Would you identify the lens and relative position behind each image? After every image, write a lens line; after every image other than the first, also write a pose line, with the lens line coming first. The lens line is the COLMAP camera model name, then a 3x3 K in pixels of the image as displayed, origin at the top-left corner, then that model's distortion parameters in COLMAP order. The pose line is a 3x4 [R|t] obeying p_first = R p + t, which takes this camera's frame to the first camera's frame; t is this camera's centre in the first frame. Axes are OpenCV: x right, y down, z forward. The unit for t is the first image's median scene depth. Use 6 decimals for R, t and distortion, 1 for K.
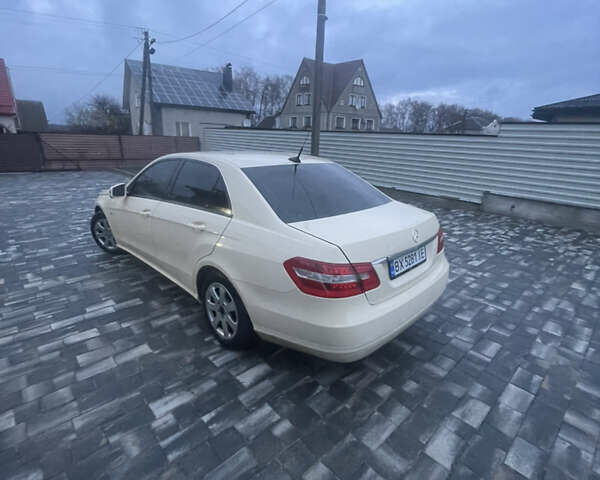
lens RADIAL K [[321.4, 0, 302.0], [0, 321.4, 241.0], [0, 0, 1]] dist [-0.002736, -0.001409]
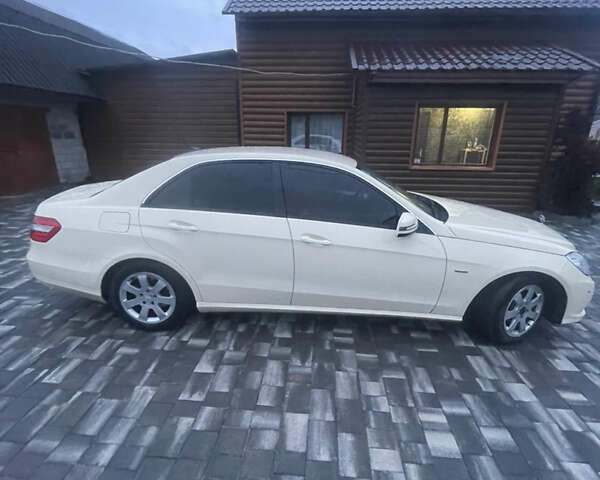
lens RADIAL K [[321.4, 0, 302.0], [0, 321.4, 241.0], [0, 0, 1]] dist [-0.002736, -0.001409]
pose [[-0.732068, 0.173380, -0.658799, 0.363821], [-0.249048, 0.832013, 0.495711, -0.477175], [0.634076, 0.526967, -0.565910, 1.539424]]
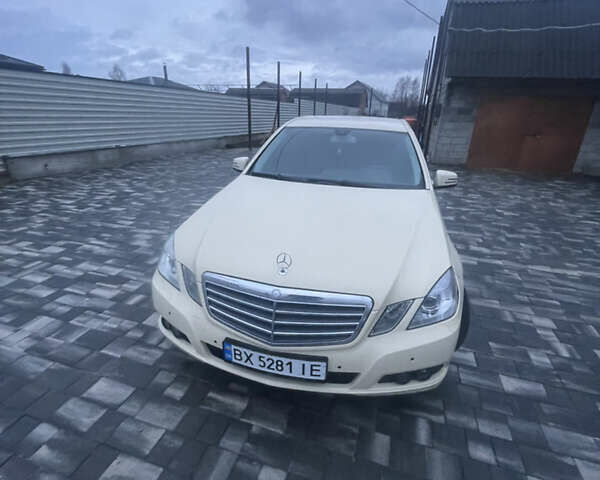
lens RADIAL K [[321.4, 0, 302.0], [0, 321.4, 241.0], [0, 0, 1]] dist [-0.002736, -0.001409]
pose [[-0.499750, -0.369881, 0.783223, -1.011015], [0.220023, 0.820368, 0.527813, -0.495981], [-0.837759, 0.436101, -0.328596, 1.533728]]
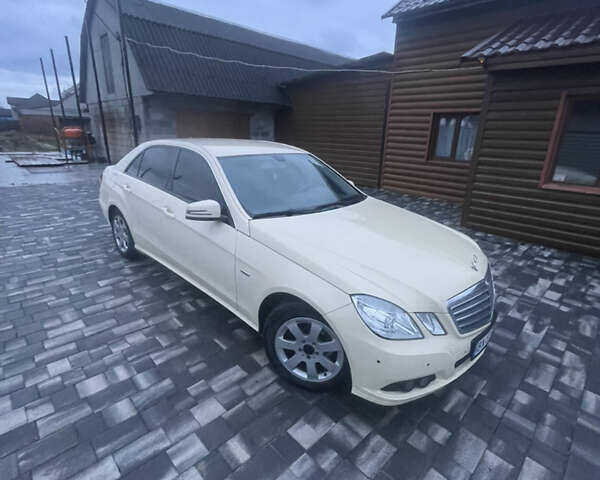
lens RADIAL K [[321.4, 0, 302.0], [0, 321.4, 241.0], [0, 0, 1]] dist [-0.002736, -0.001409]
pose [[-0.997185, -0.057995, -0.047535, -0.359141], [-0.074912, 0.798830, 0.596874, -0.597188], [0.003357, 0.598754, -0.800926, 1.851389]]
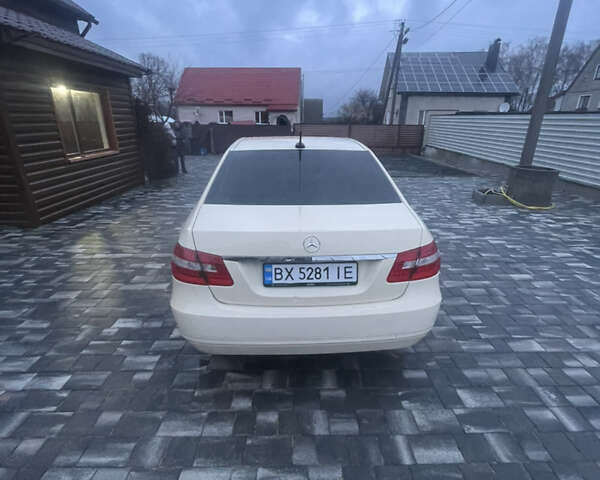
lens RADIAL K [[321.4, 0, 302.0], [0, 321.4, 241.0], [0, 0, 1]] dist [-0.002736, -0.001409]
pose [[0.738094, 0.209428, -0.641371, 0.497182], [-0.189435, 0.976693, 0.100918, -0.057866], [0.647558, 0.047012, 0.760565, 0.234897]]
